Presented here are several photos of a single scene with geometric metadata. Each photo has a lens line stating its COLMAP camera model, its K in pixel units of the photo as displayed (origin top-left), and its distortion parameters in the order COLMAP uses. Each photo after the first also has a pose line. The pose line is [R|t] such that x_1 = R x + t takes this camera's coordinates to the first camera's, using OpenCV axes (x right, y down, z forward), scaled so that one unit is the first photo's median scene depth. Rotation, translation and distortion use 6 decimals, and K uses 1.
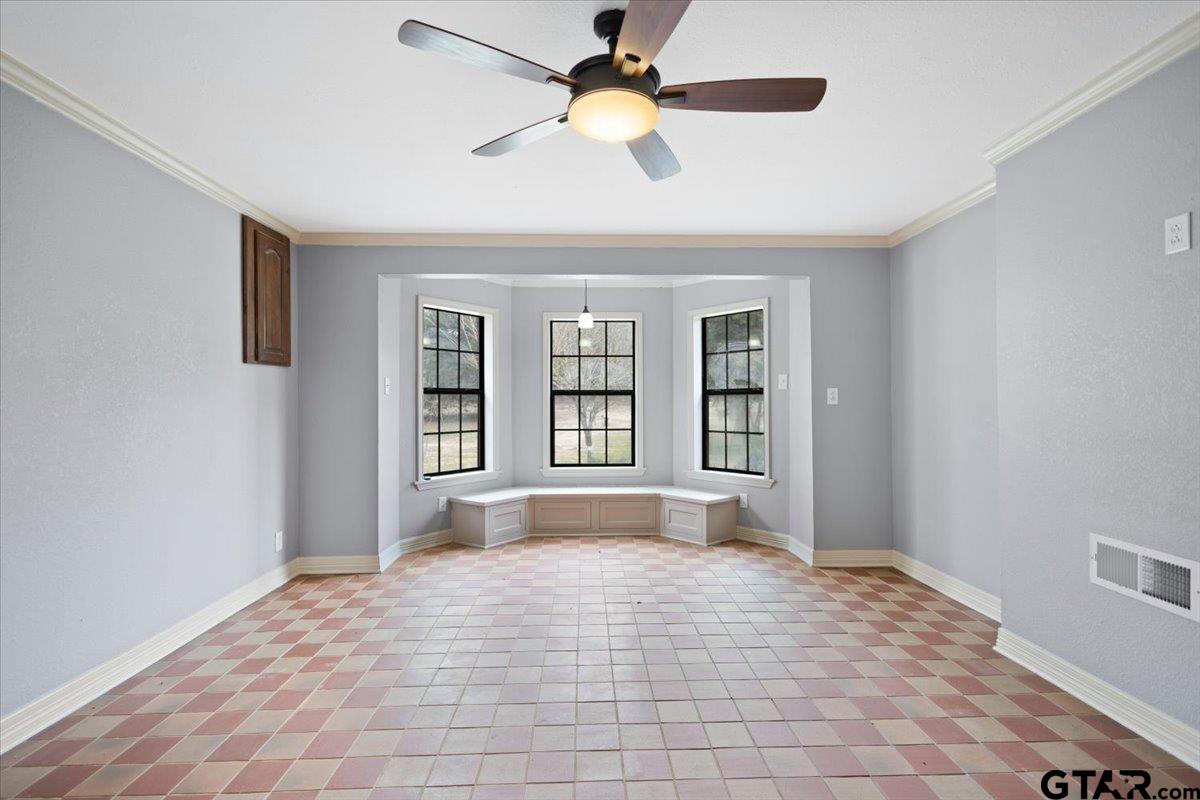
lens RADIAL K [[555.2, 0, 599.9], [0, 555.2, 404.4], [0, 0, 1]] dist [0.009705, -0.000308]
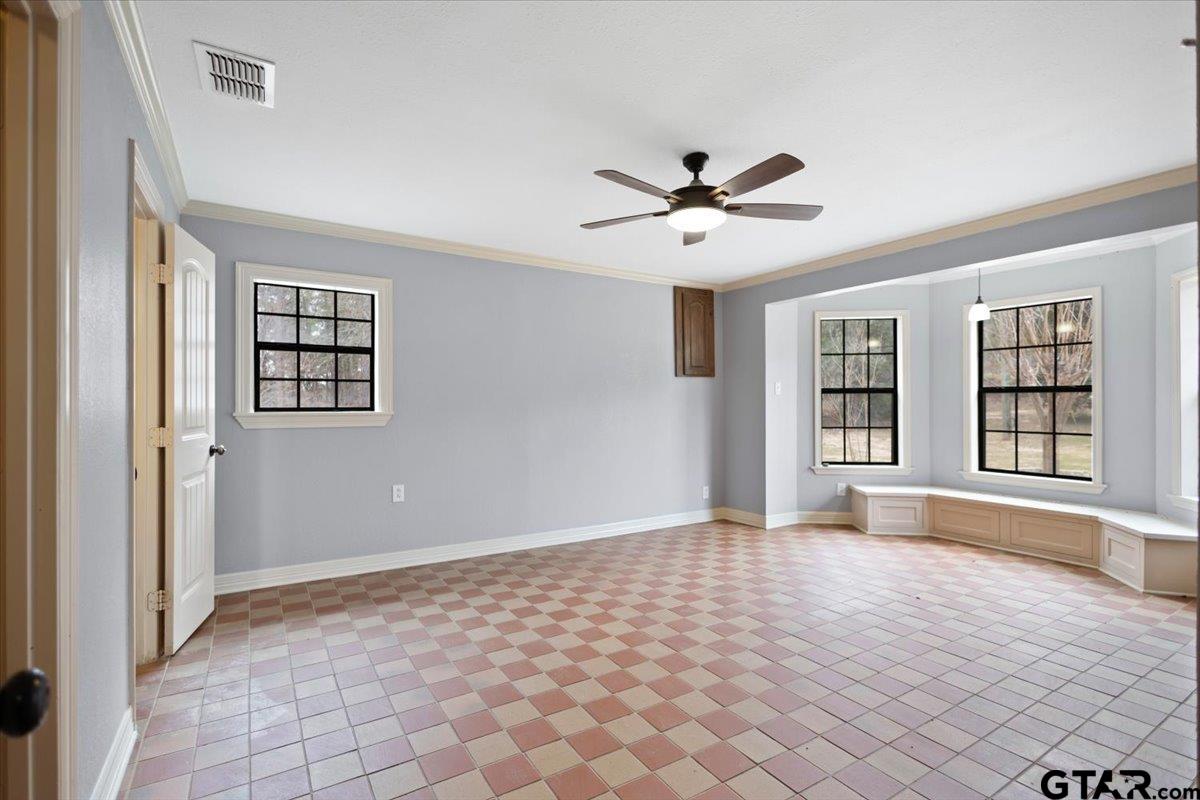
lens RADIAL K [[555.2, 0, 601.1], [0, 555.2, 400.3], [0, 0, 1]] dist [0.009705, -0.000308]
pose [[0.508552, -0.001563, -0.861030, 0.467523], [-0.004481, 0.999980, -0.004461, 0.003006], [0.861019, 0.006127, 0.508535, -0.010457]]
